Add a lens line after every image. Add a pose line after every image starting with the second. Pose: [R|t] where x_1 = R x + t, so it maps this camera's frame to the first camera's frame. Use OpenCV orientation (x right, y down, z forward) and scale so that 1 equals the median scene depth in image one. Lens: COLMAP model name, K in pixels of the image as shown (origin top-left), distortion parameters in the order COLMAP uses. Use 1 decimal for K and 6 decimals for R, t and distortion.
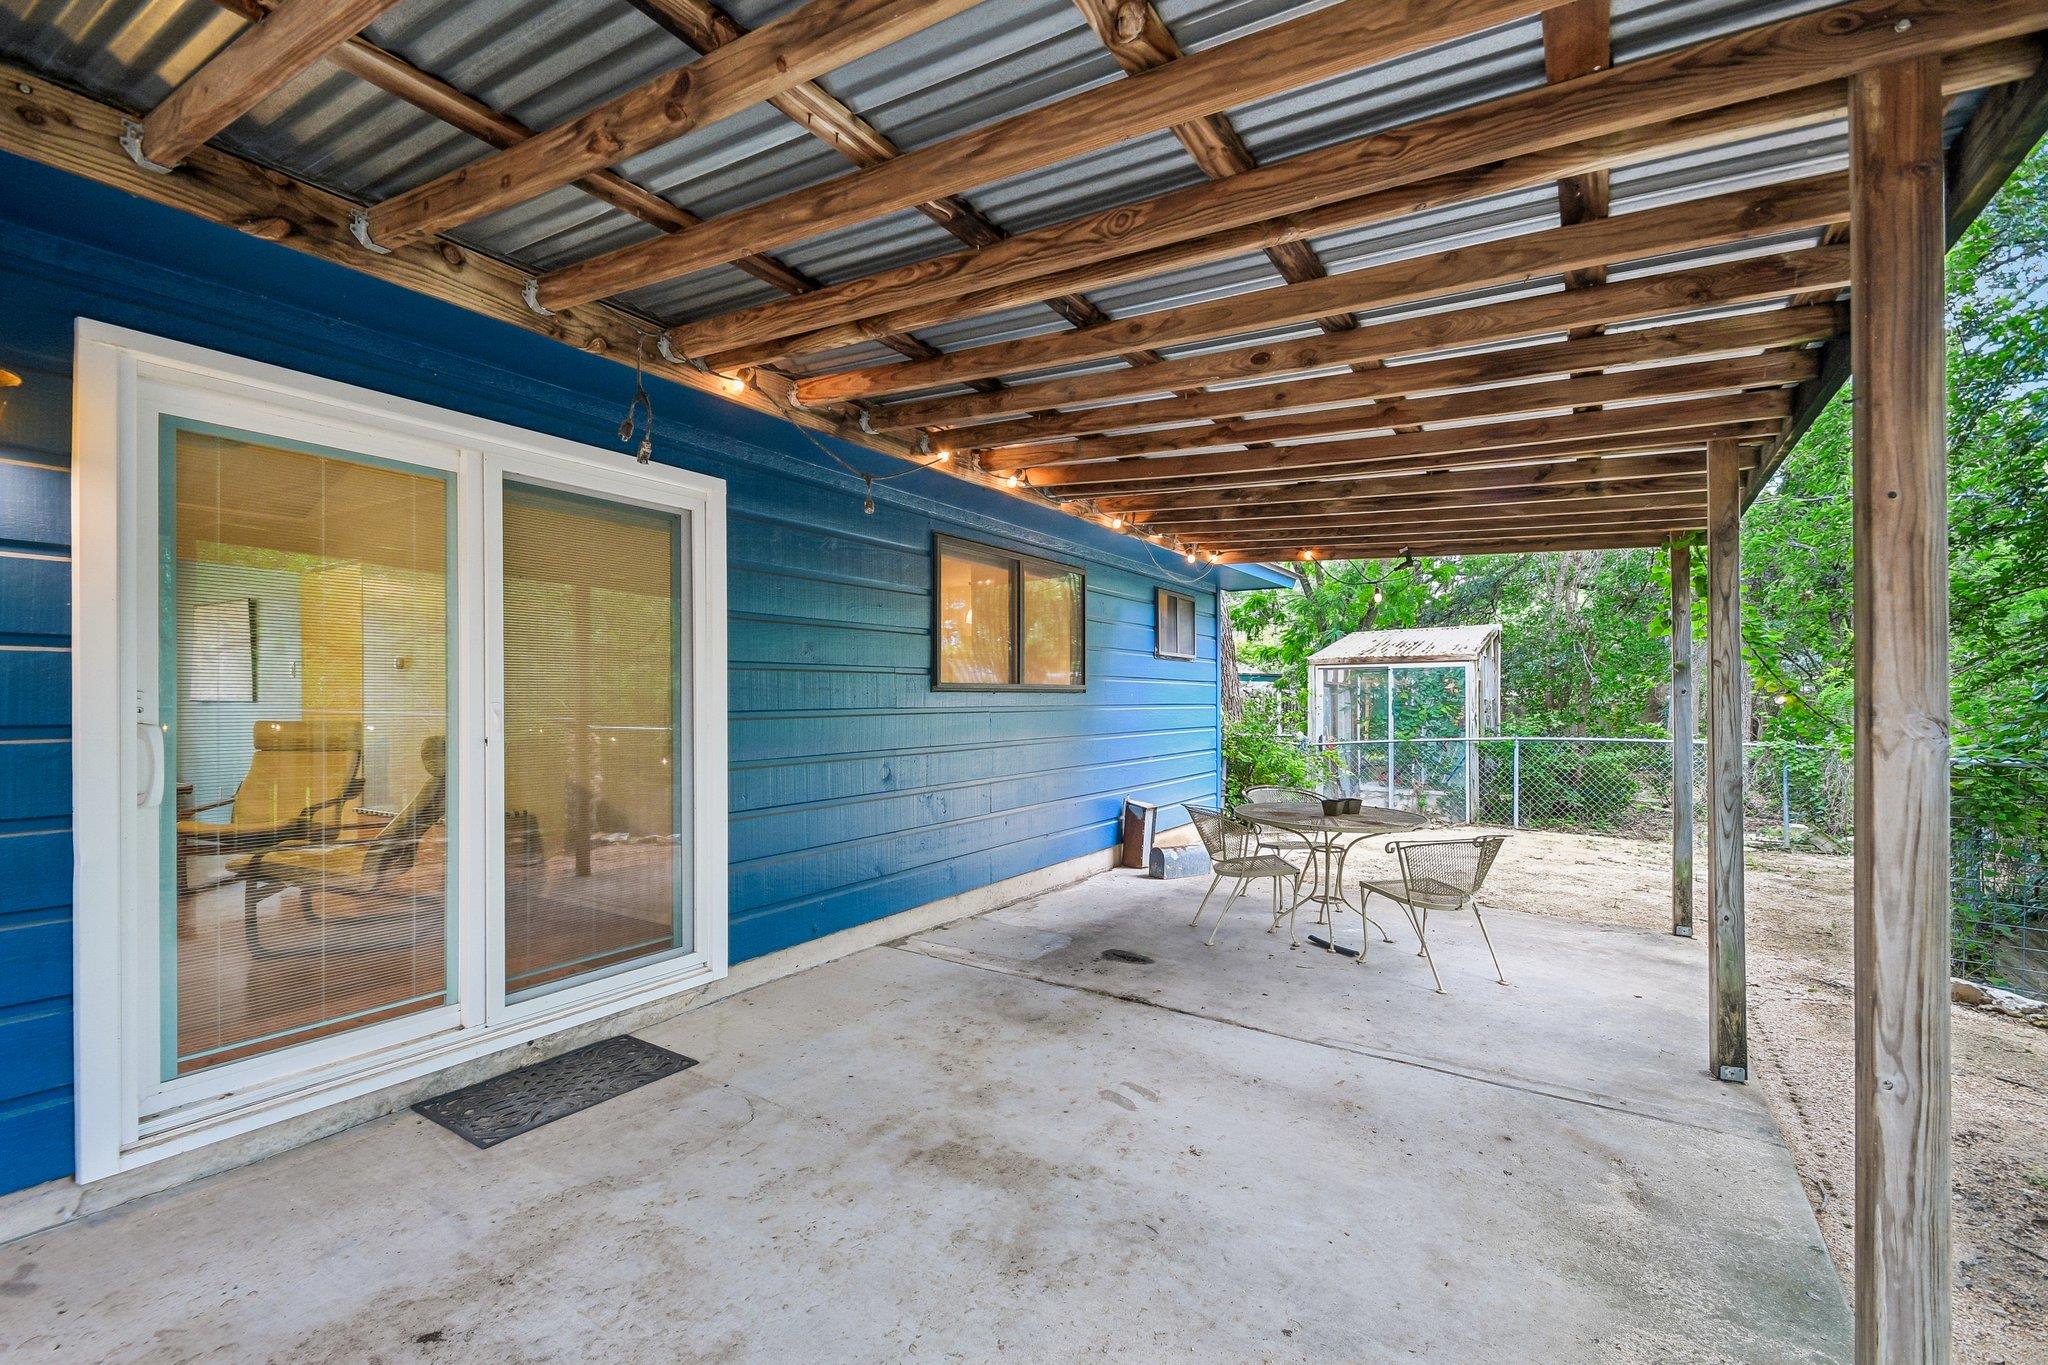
lens RADIAL K [[898.8, 0, 1019.3], [0, 898.8, 707.2], [0, 0, 1]] dist [-0.001990, -0.000170]
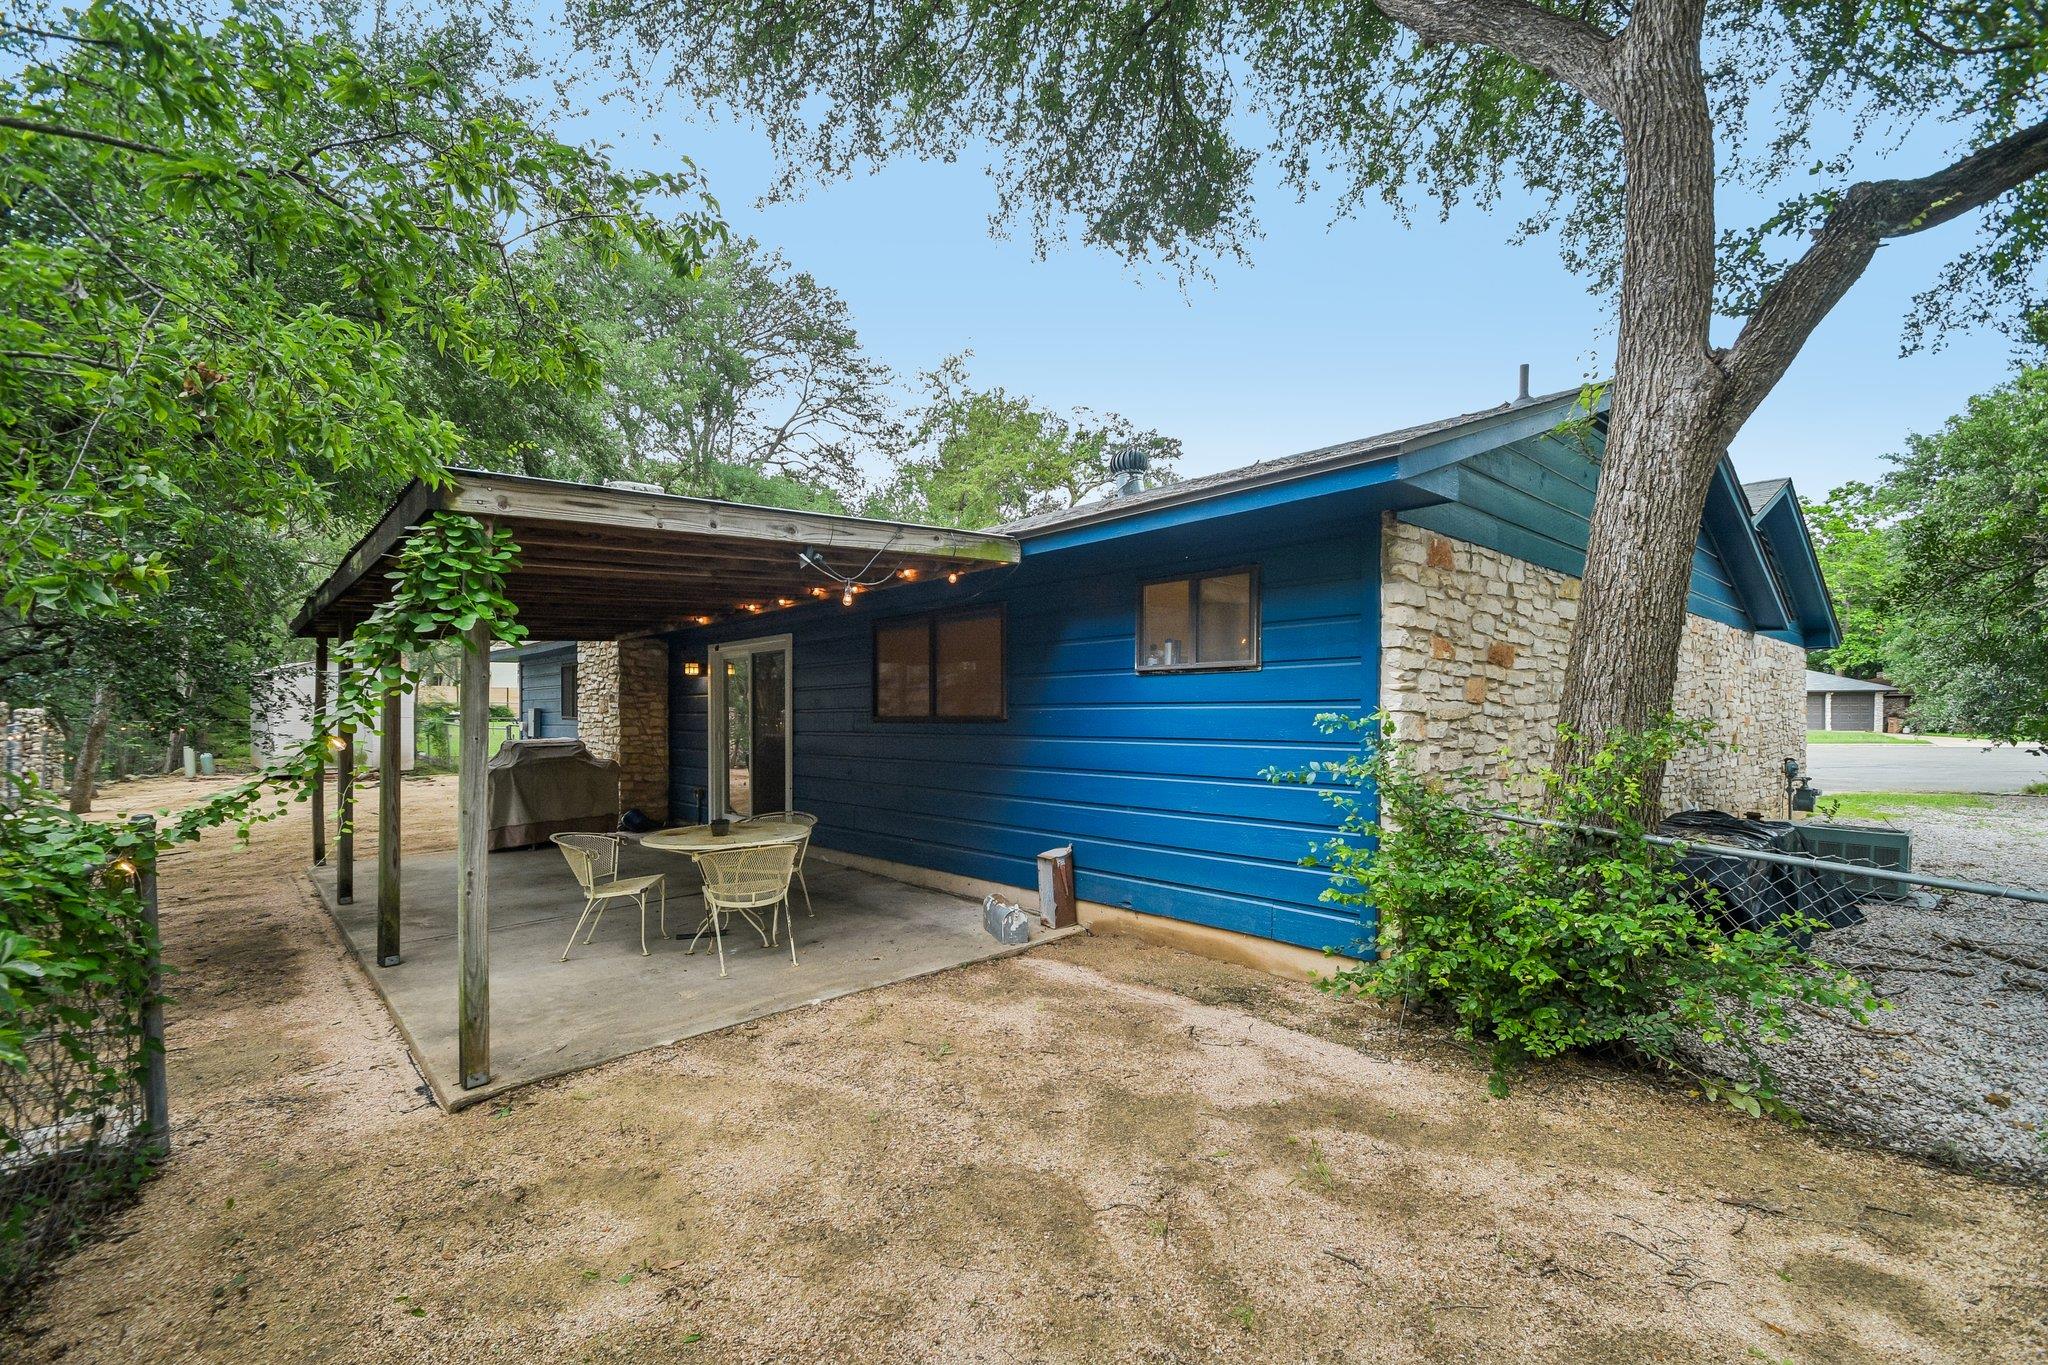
lens RADIAL K [[898.8, 0, 1019.3], [0, 898.8, 707.2], [0, 0, 1]] dist [-0.001990, -0.000170]
pose [[-0.269278, -0.005454, -0.963047, 1.376457], [-0.003515, 0.999983, -0.004680, -0.038079], [0.963056, 0.002125, -0.269293, 1.701713]]
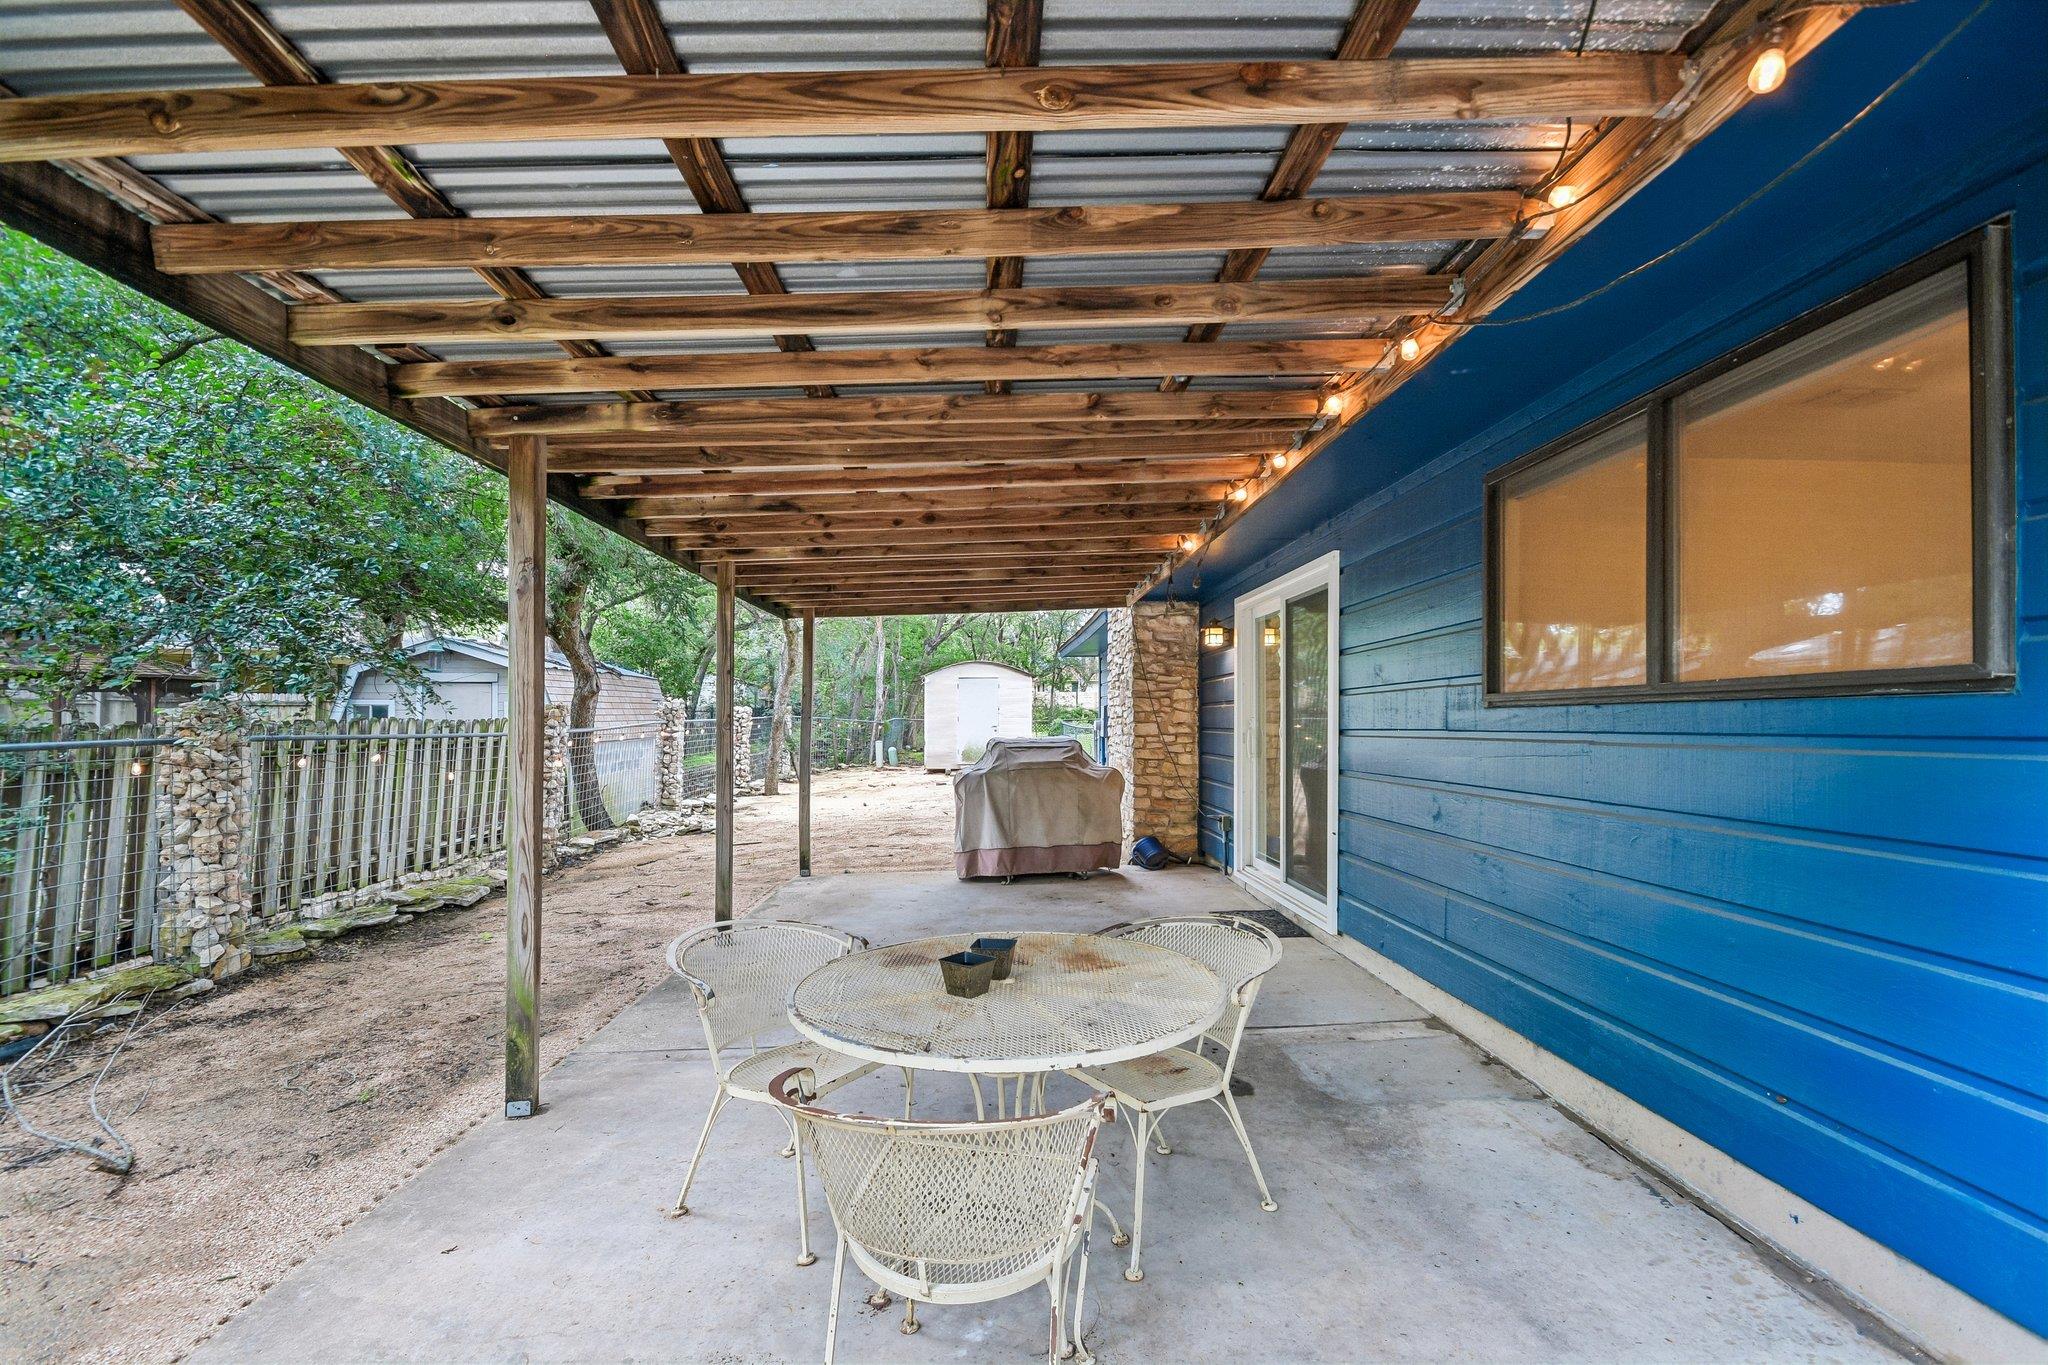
lens RADIAL K [[898.8, 0, 1019.3], [0, 898.8, 707.2], [0, 0, 1]] dist [-0.001990, -0.000170]
pose [[-0.826194, -0.011270, -0.563273, 0.596422], [-0.007788, 0.999933, -0.008583, -0.009689], [0.563332, -0.002705, -0.826226, 1.389320]]
